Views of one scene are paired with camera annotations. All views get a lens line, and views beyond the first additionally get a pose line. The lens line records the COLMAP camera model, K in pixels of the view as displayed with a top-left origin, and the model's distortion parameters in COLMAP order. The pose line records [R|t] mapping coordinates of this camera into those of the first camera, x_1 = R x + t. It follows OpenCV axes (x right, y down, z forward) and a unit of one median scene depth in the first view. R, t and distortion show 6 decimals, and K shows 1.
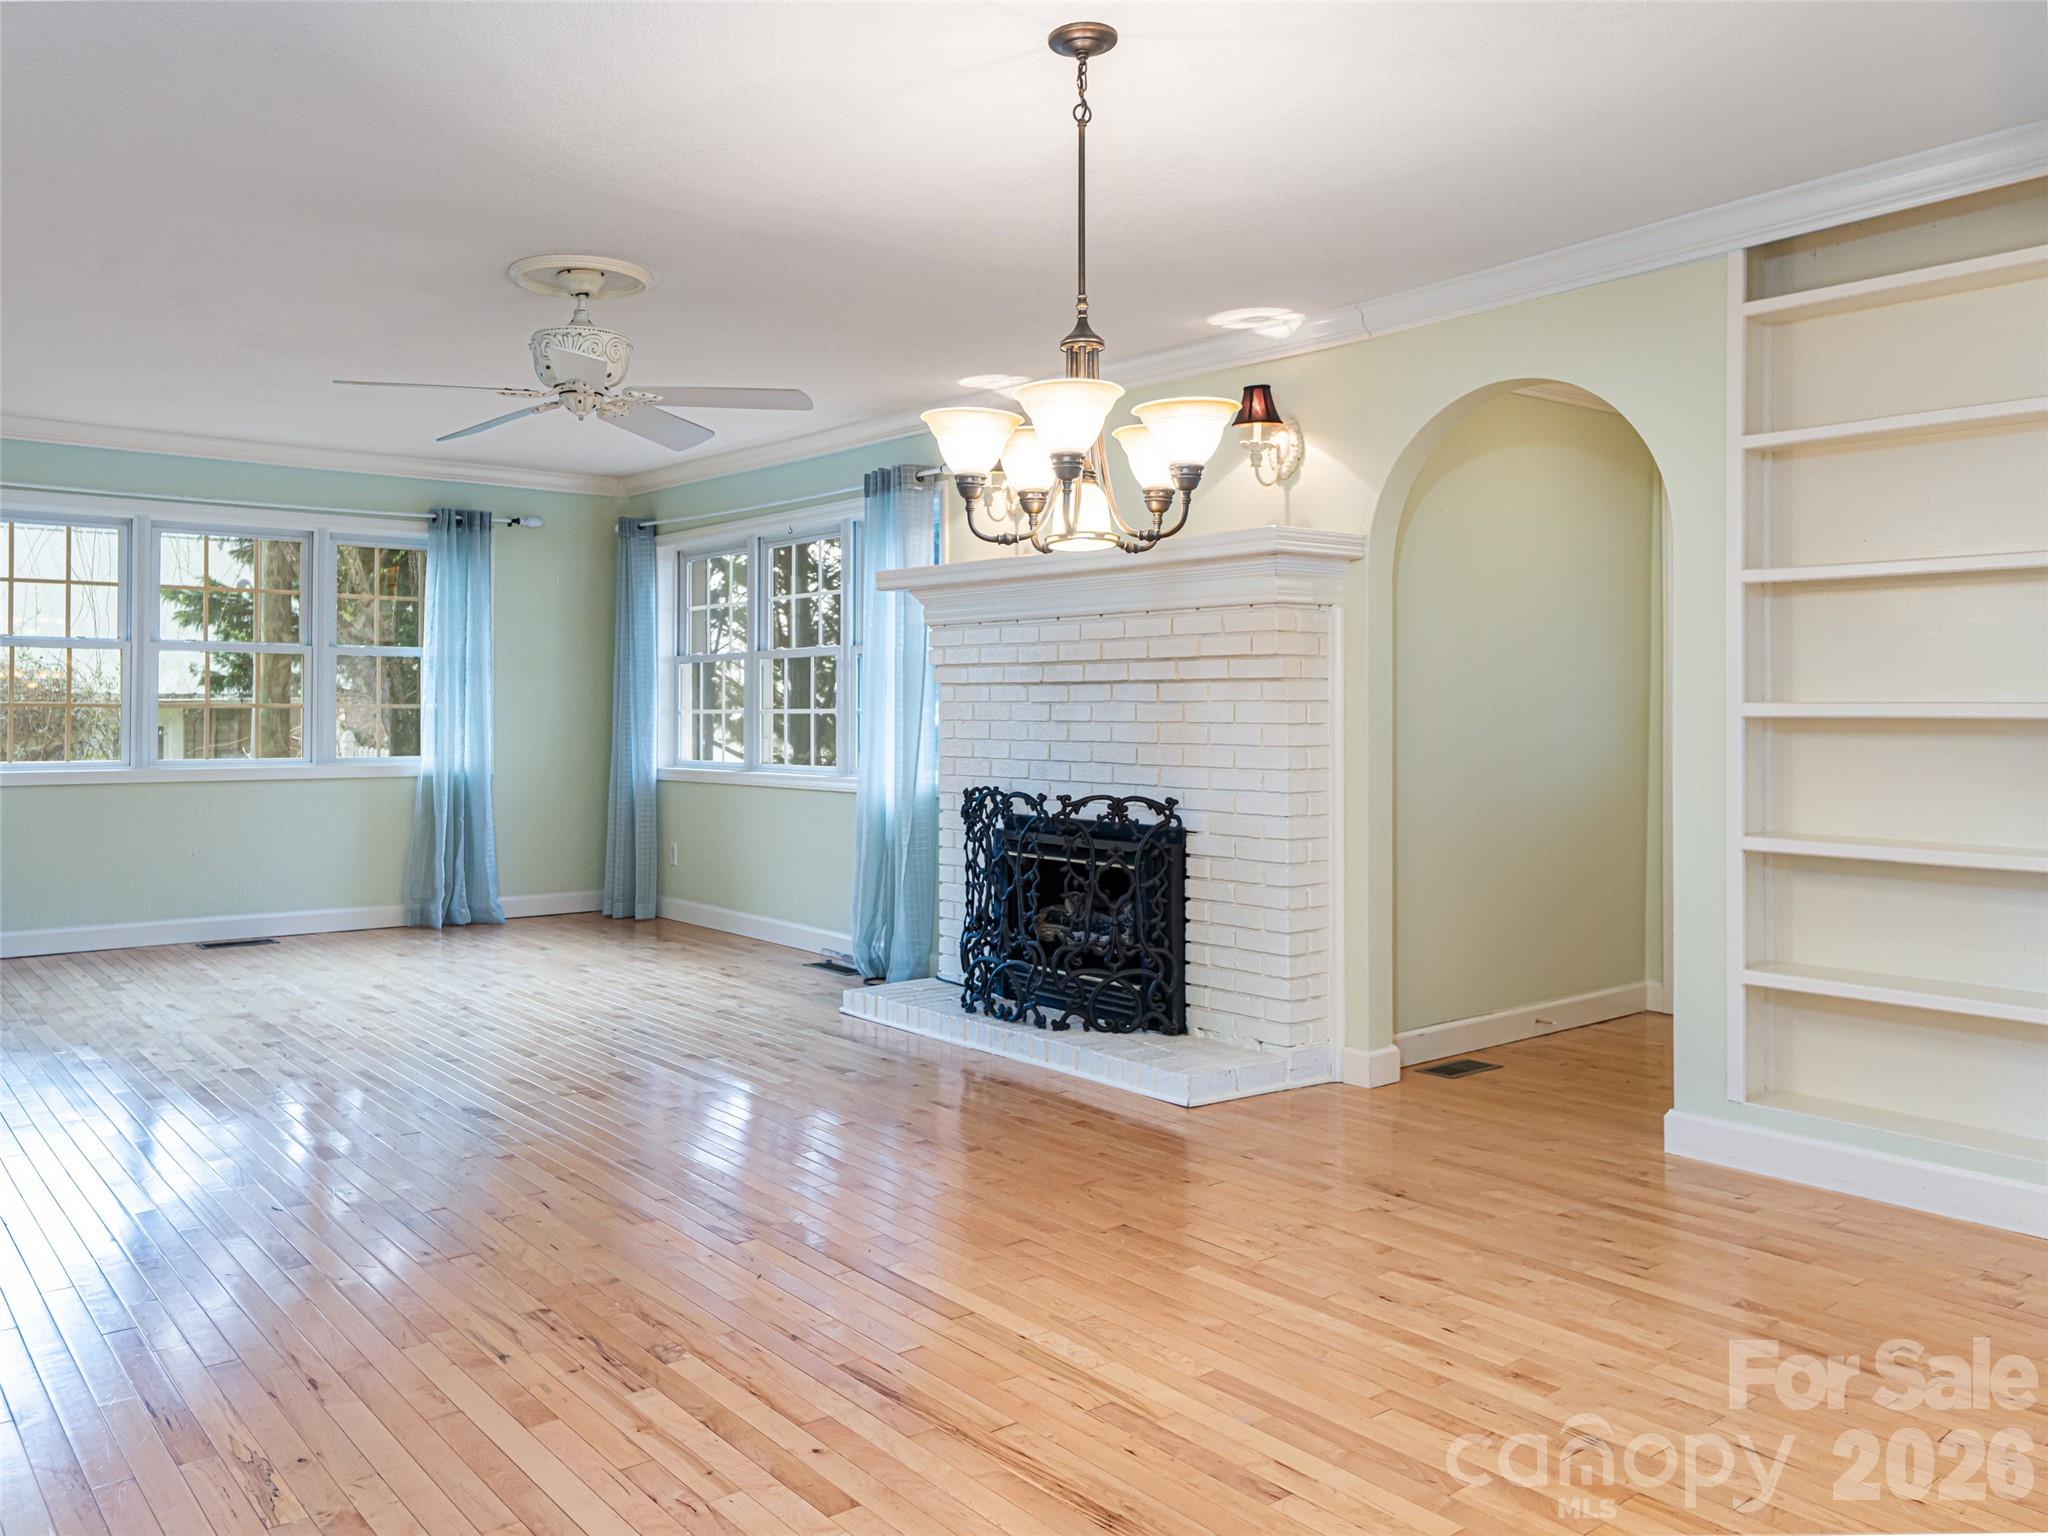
lens RADIAL K [[1546.5, 0, 913.4], [0, 1546.5, 705.7], [0, 0, 1]] dist [-0.007497, 0.008126]
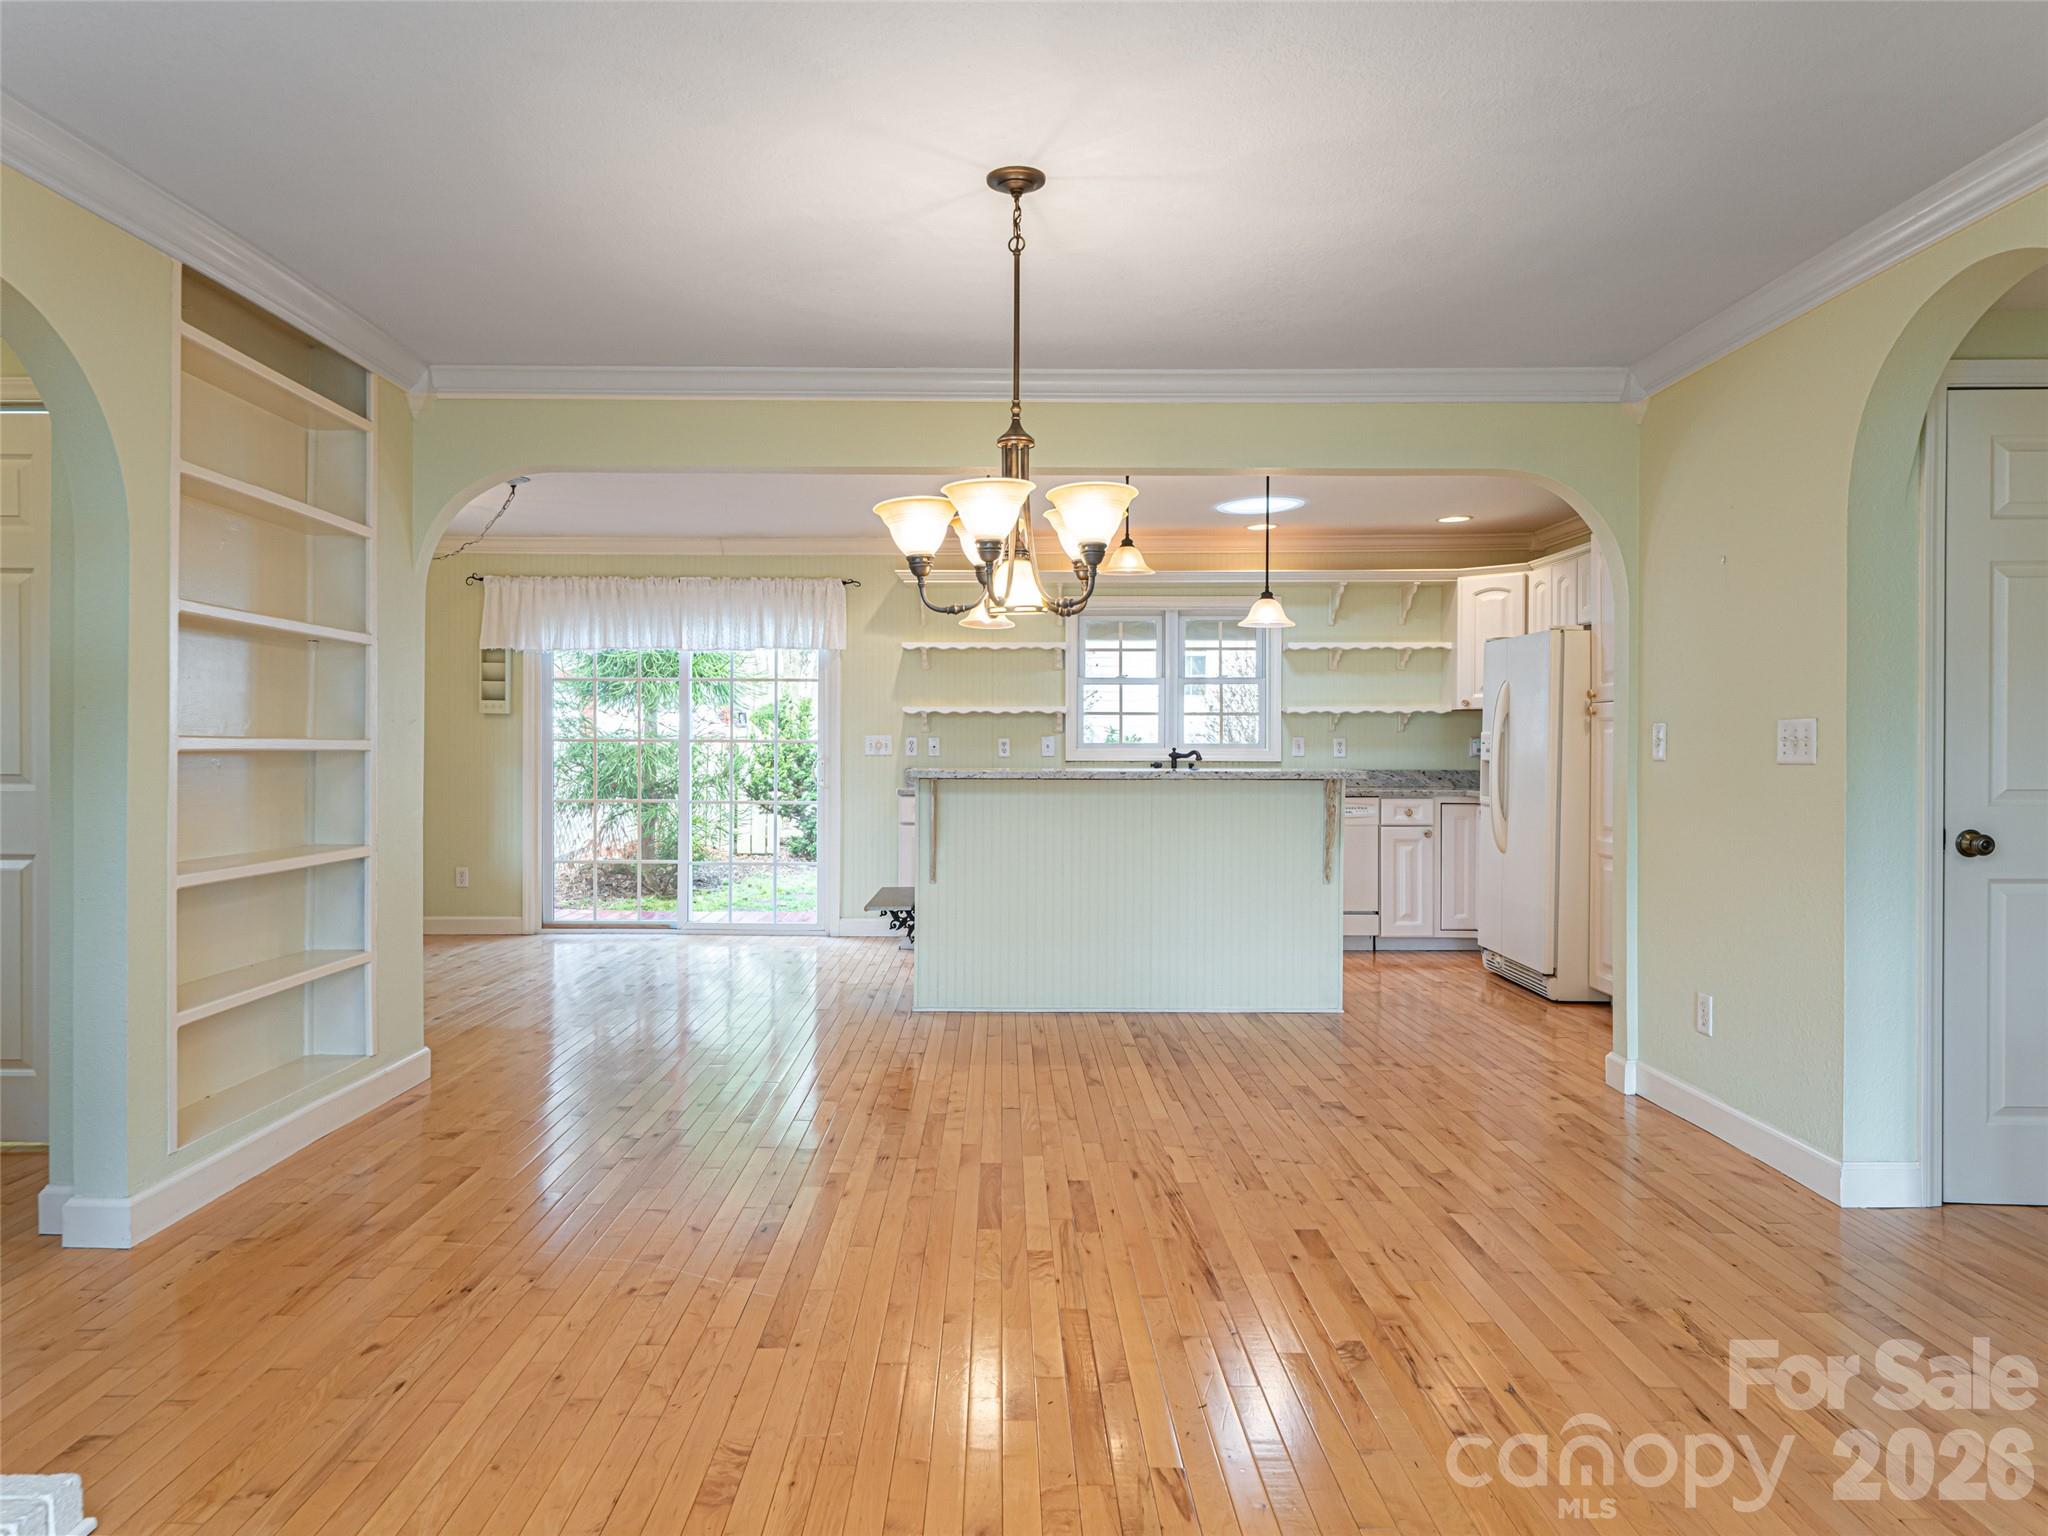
lens RADIAL K [[1315.2, 0, 1001.8], [0, 1315.2, 760.3], [0, 0, 1]] dist [-0.007472, 0.006681]
pose [[-0.796643, -0.013495, 0.604299, -0.262230], [-0.010530, 0.999909, 0.008448, 0.000495], [-0.604358, 0.000367, -0.796713, 0.961796]]
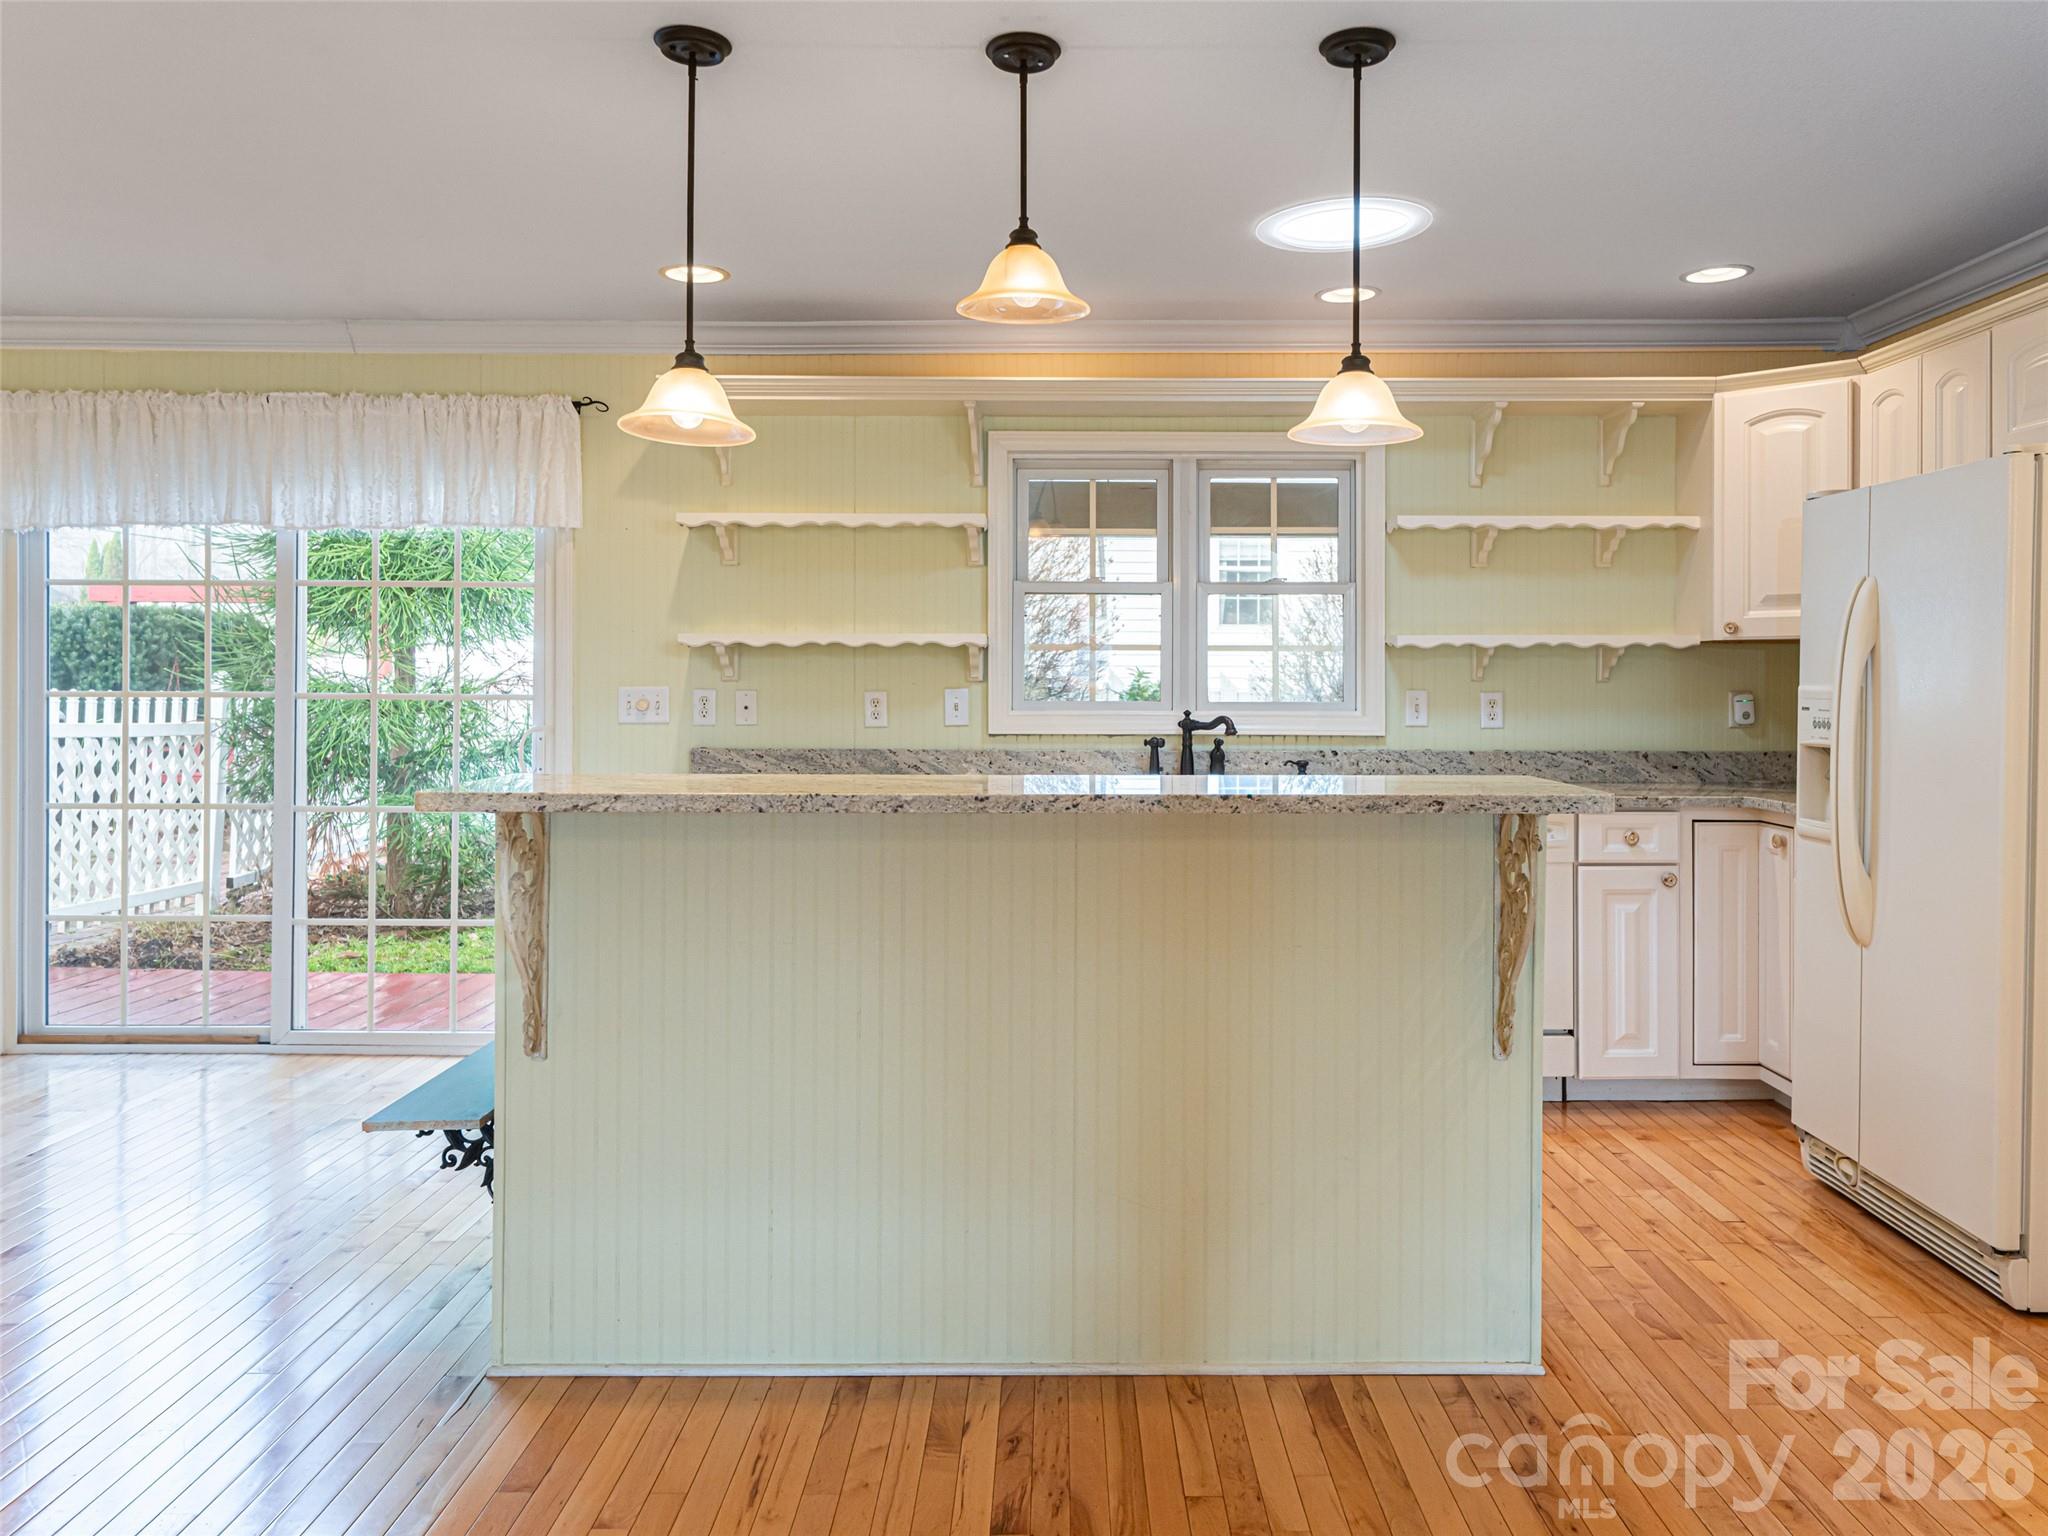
lens RADIAL K [[1498.4, 0, 1077.8], [0, 1498.4, 685.0], [0, 0, 1]] dist [0.002745, -0.001931]
pose [[-0.804002, -0.007547, 0.594578, -0.010638], [-0.011909, 0.999923, -0.003411, -0.014741], [-0.594507, -0.009823, -0.804031, 0.437451]]
